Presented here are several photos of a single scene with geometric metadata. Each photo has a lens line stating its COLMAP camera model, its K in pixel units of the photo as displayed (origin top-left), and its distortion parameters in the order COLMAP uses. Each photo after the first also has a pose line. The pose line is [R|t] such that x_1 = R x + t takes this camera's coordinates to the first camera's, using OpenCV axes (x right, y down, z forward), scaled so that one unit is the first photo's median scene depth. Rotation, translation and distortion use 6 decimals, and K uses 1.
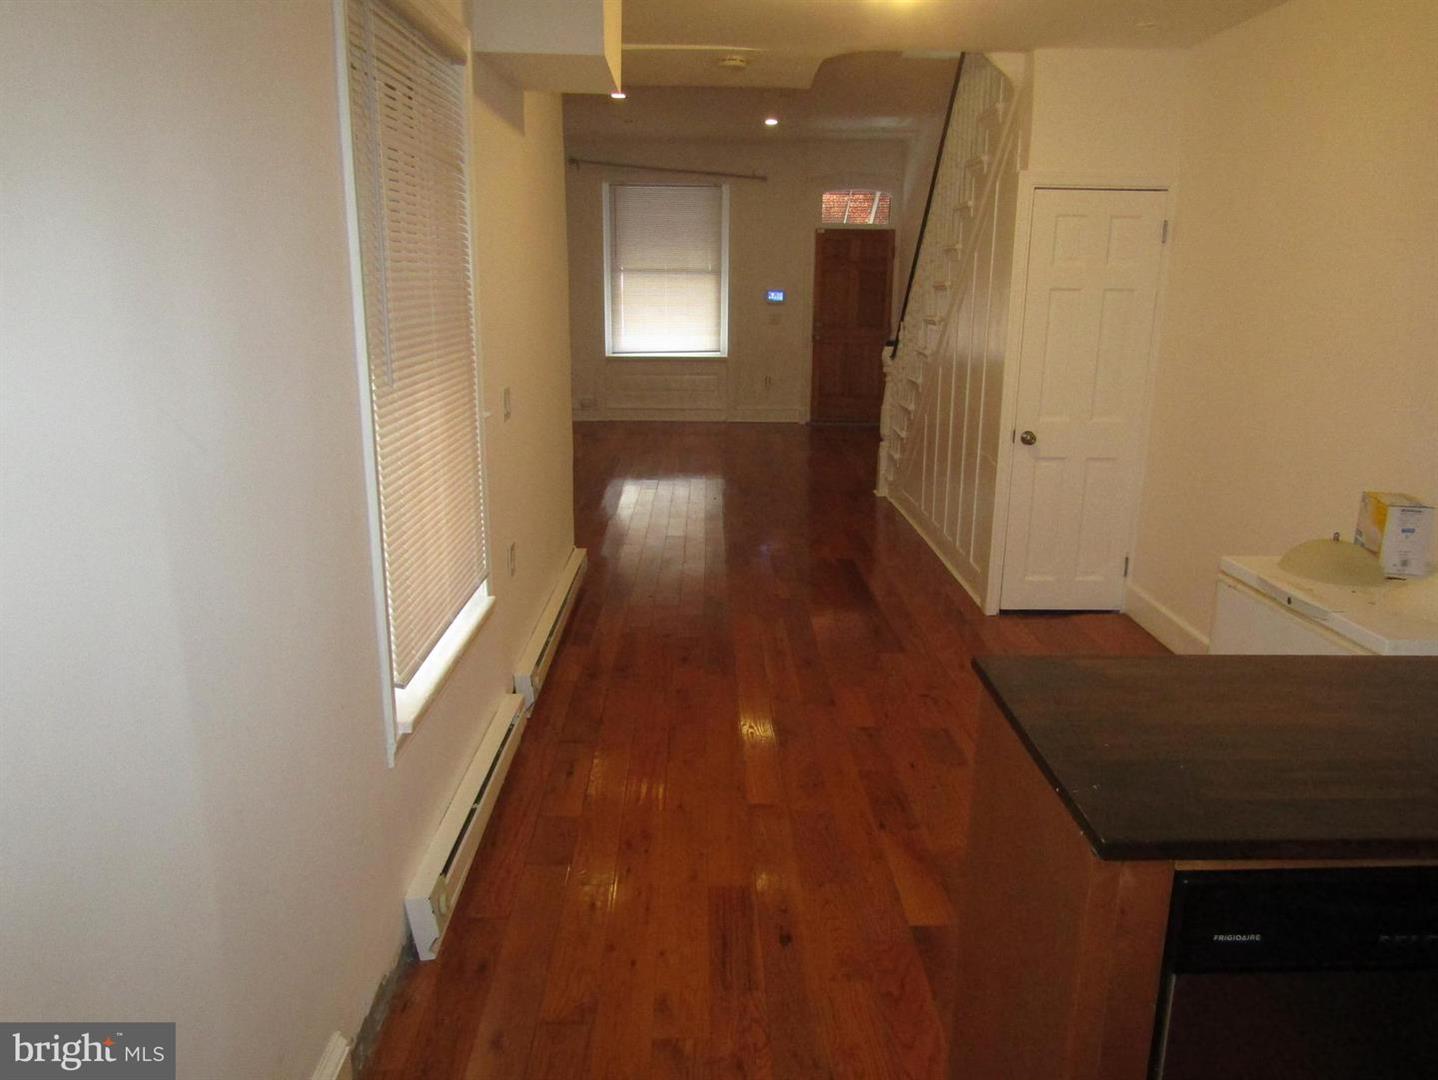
lens RADIAL K [[1021.9, 0, 725.8], [0, 1021.9, 535.4], [0, 0, 1]] dist [-0.016104, 0.004254]
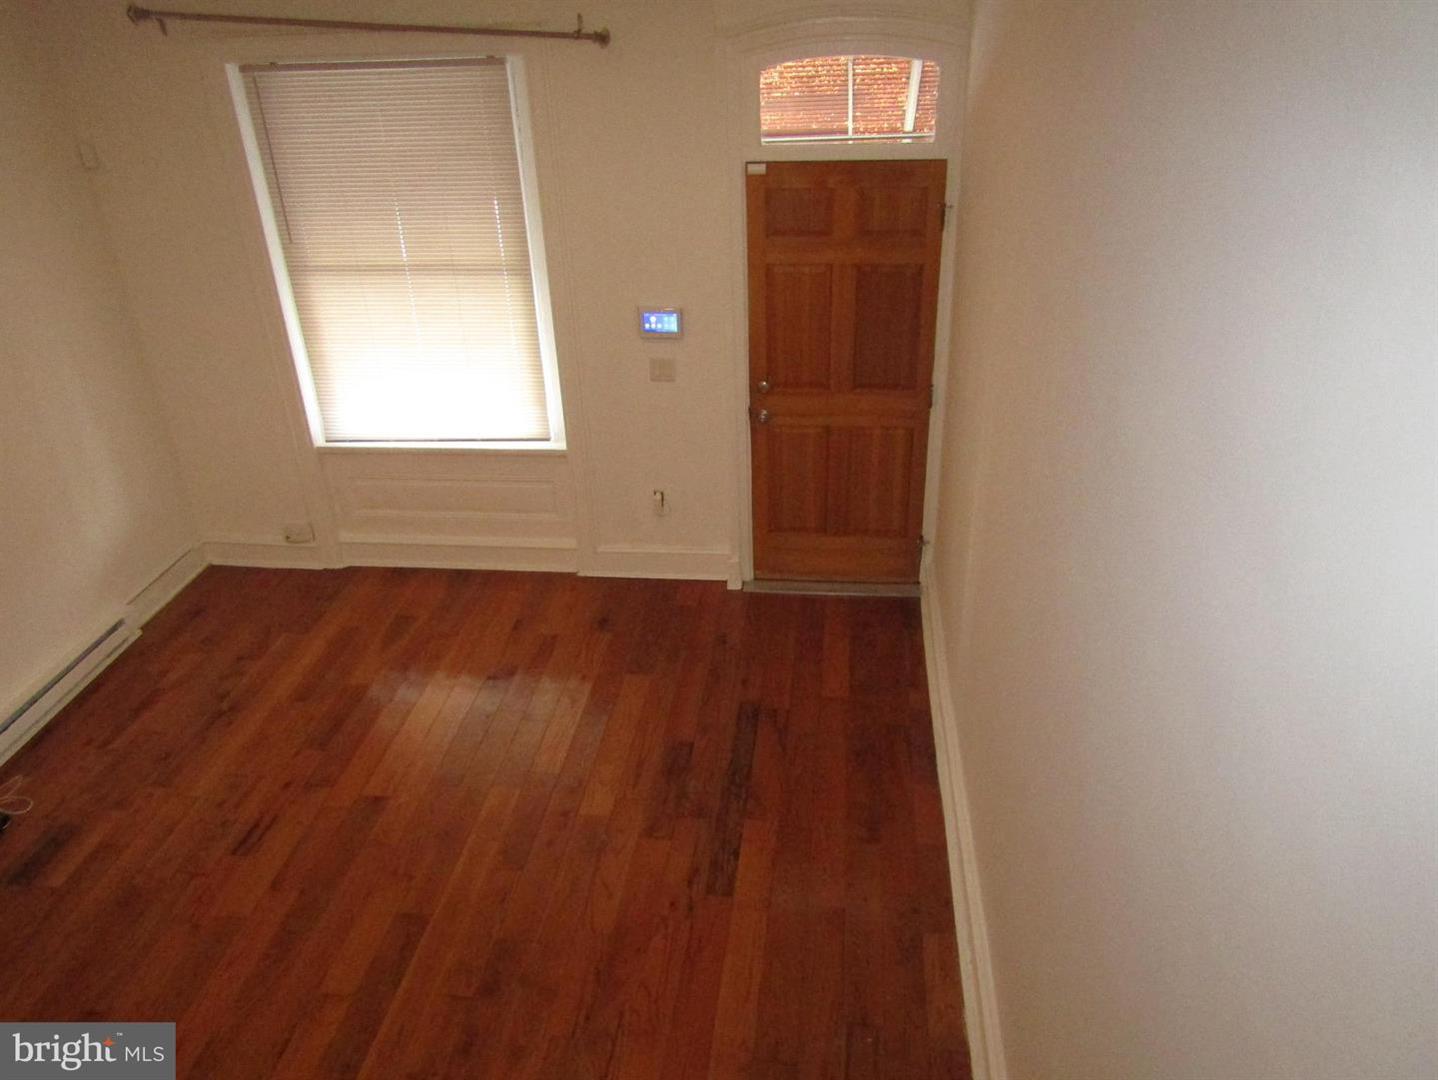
lens RADIAL K [[1021.9, 0, 723.4], [0, 1021.9, 533.3], [0, 0, 1]] dist [-0.016104, 0.004254]
pose [[0.990267, 0.027323, -0.136473, 0.136833], [0.005337, 0.972365, 0.233406, -0.249848], [0.139079, -0.231862, 0.962755, 0.573419]]
